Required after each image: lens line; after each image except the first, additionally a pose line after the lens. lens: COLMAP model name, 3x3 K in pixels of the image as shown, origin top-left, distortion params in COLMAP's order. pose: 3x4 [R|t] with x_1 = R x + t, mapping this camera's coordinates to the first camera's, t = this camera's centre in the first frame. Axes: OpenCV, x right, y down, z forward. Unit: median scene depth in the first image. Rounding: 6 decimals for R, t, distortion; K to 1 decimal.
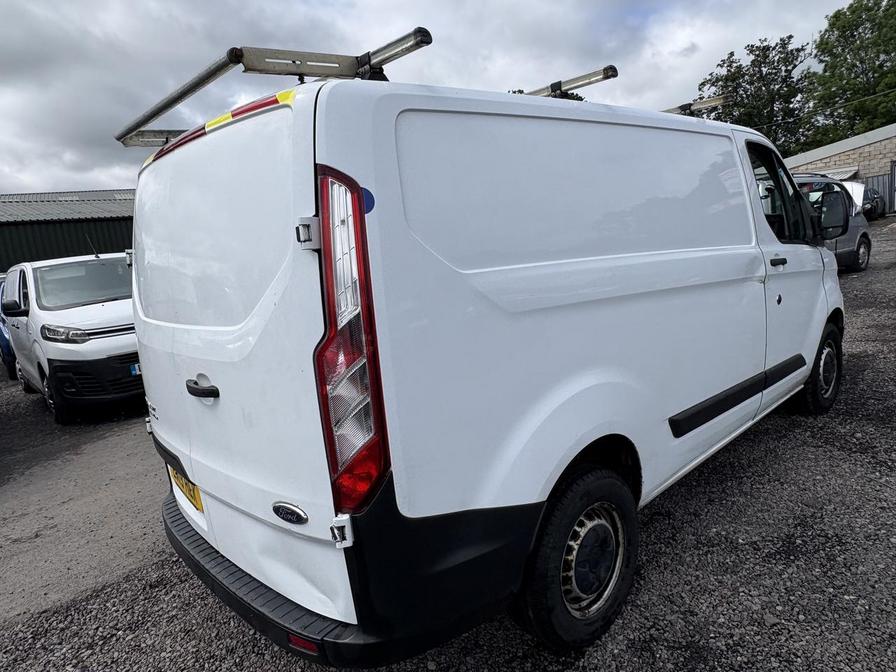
lens RADIAL K [[581.8, 0, 449.6], [0, 581.8, 338.2], [0, 0, 1]] dist [0.001844, 0.001222]
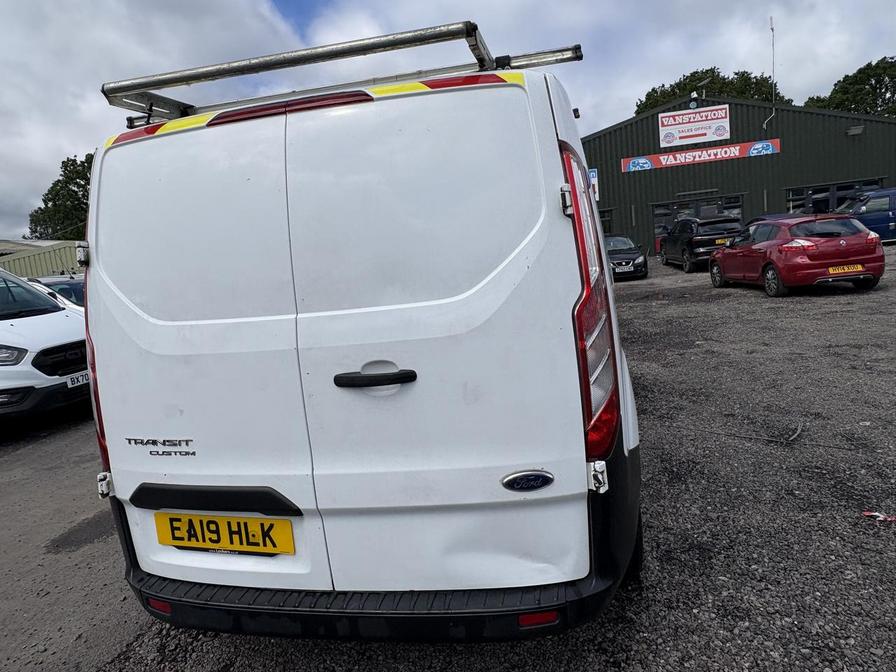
lens RADIAL K [[584.0, 0, 448.3], [0, 584.0, 329.2], [0, 0, 1]] dist [-0.000146, 0.001682]
pose [[0.811810, -0.048023, 0.581944, -0.972459], [0.113582, 0.990563, -0.076704, 0.108160], [-0.572769, 0.128368, 0.809604, 0.243495]]
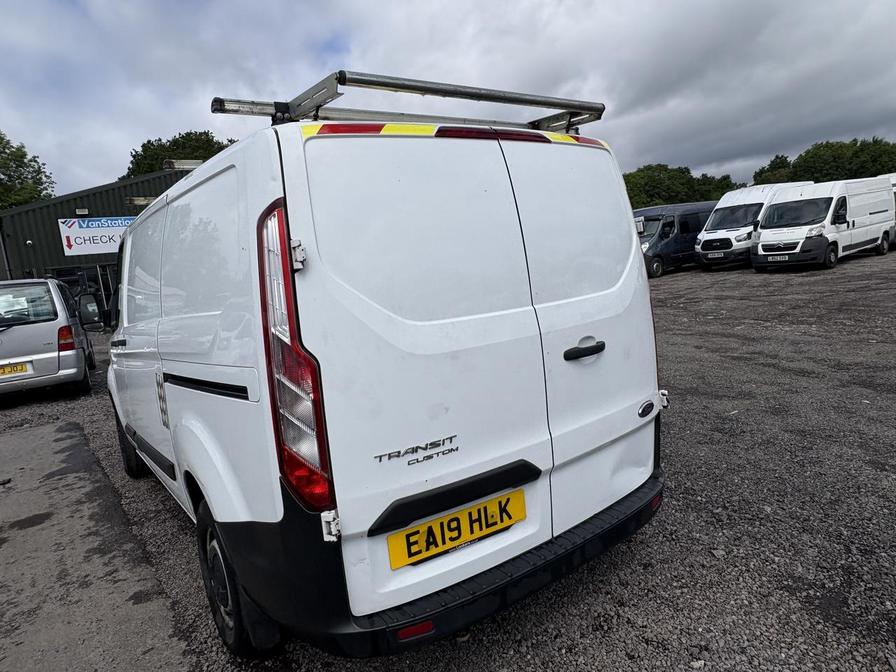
lens RADIAL K [[581.8, 0, 449.6], [0, 581.8, 338.2], [0, 0, 1]] dist [0.001844, 0.001222]
pose [[0.116451, -0.040439, 0.992373, -1.842910], [0.259671, 0.965656, 0.008879, -0.019056], [-0.958650, 0.256657, 0.122953, 1.269910]]
